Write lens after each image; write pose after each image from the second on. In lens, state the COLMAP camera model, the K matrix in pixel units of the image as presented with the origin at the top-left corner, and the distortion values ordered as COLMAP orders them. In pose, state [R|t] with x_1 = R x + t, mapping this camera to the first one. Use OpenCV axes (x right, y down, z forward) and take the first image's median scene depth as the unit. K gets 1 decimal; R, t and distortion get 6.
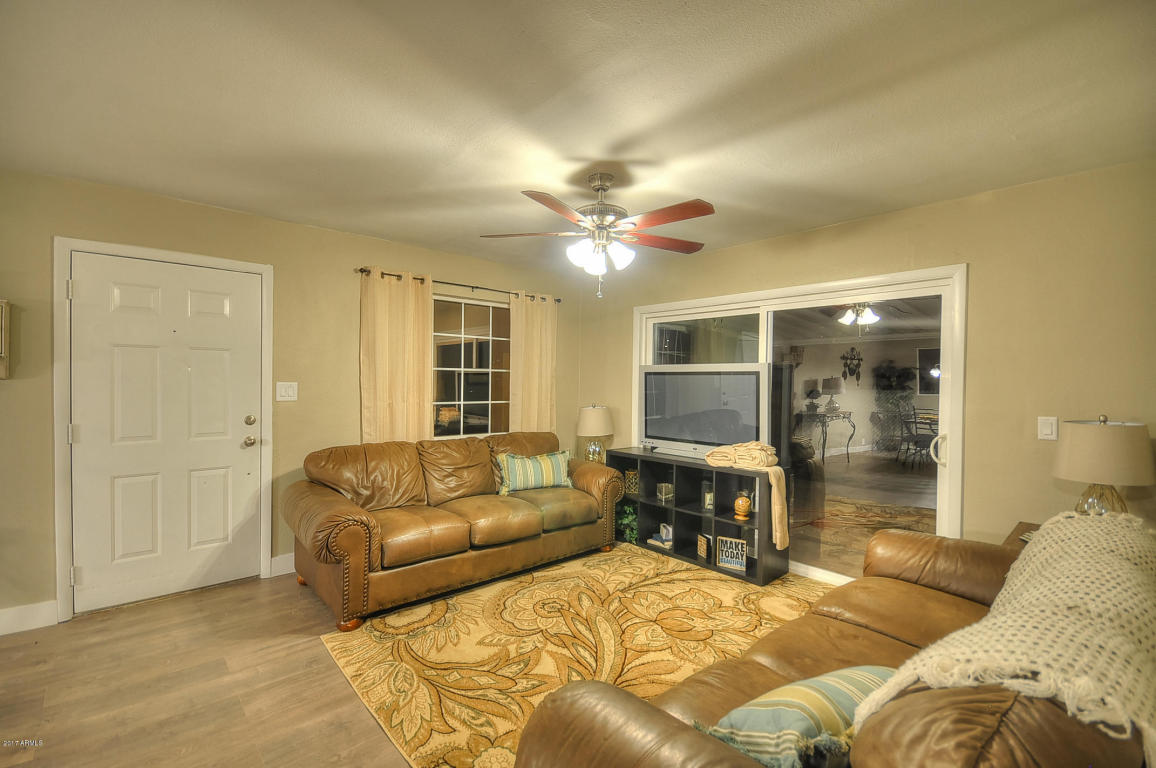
lens RADIAL K [[505.4, 0, 575.6], [0, 505.4, 386.4], [0, 0, 1]] dist [0.010712, -0.011662]
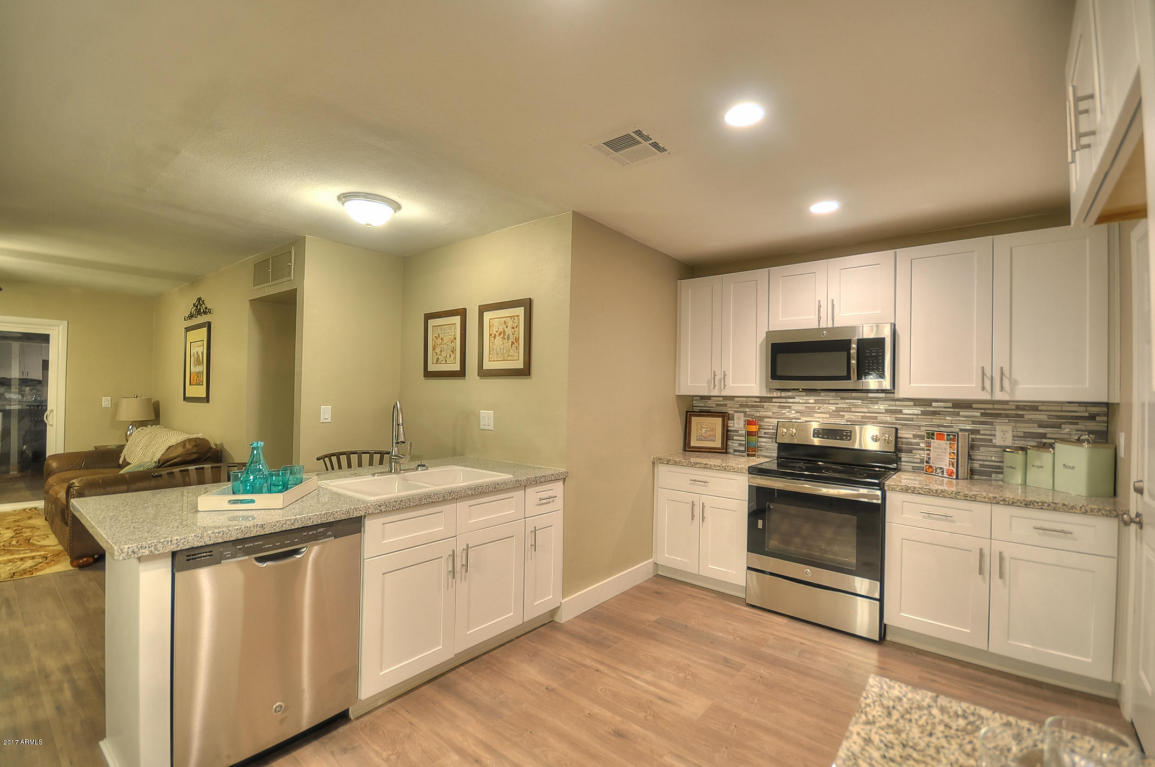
lens RADIAL K [[504.9, 0, 575.1], [0, 504.9, 385.9], [0, 0, 1]] dist [0.010712, -0.011662]
pose [[-0.158539, -0.002594, 0.987349, -1.298615], [-0.009155, 0.999957, 0.001157, -0.010470], [-0.987310, -0.008856, -0.158556, -0.562839]]
